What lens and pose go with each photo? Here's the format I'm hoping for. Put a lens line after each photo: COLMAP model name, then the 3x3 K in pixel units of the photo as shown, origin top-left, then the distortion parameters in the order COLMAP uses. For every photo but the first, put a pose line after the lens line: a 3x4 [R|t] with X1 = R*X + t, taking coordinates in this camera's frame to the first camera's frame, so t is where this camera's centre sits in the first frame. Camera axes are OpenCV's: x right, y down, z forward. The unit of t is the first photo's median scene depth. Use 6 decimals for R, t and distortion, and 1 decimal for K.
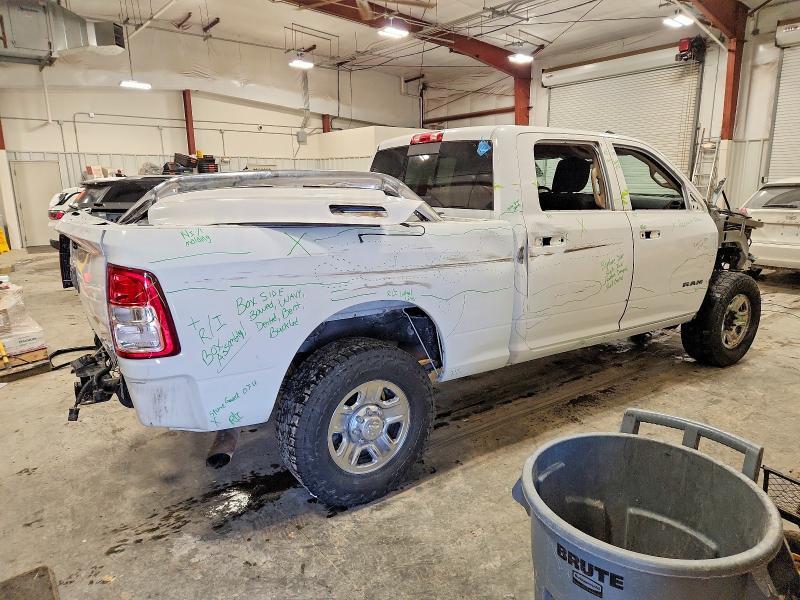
lens RADIAL K [[559.4, 0, 399.6], [0, 559.4, 299.3], [0, 0, 1]] dist [0.040656, -0.006186]
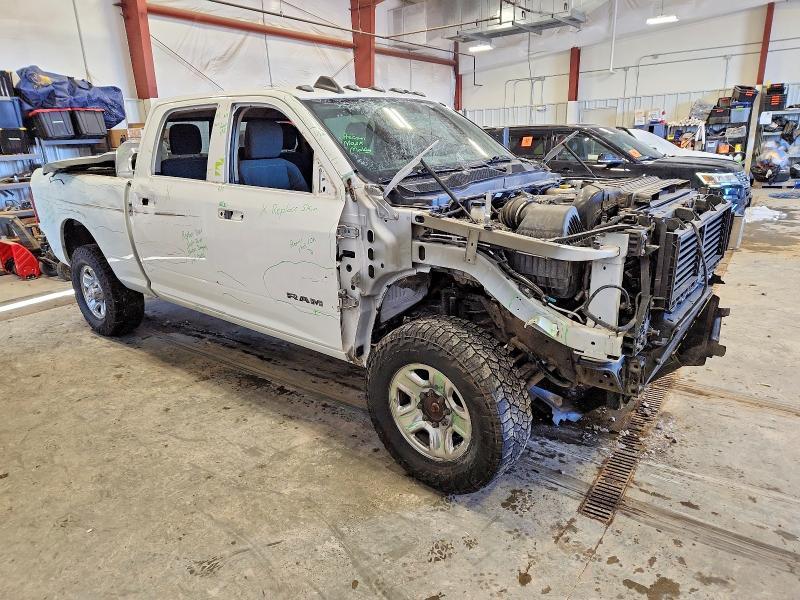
lens RADIAL K [[559.4, 0, 397.8], [0, 559.4, 303.0], [0, 0, 1]] dist [0.040656, -0.006186]
pose [[0.239207, 0.274949, -0.931227, 1.226816], [-0.161107, 0.957015, 0.241179, -0.214882], [0.957509, 0.092336, 0.273221, 0.952060]]
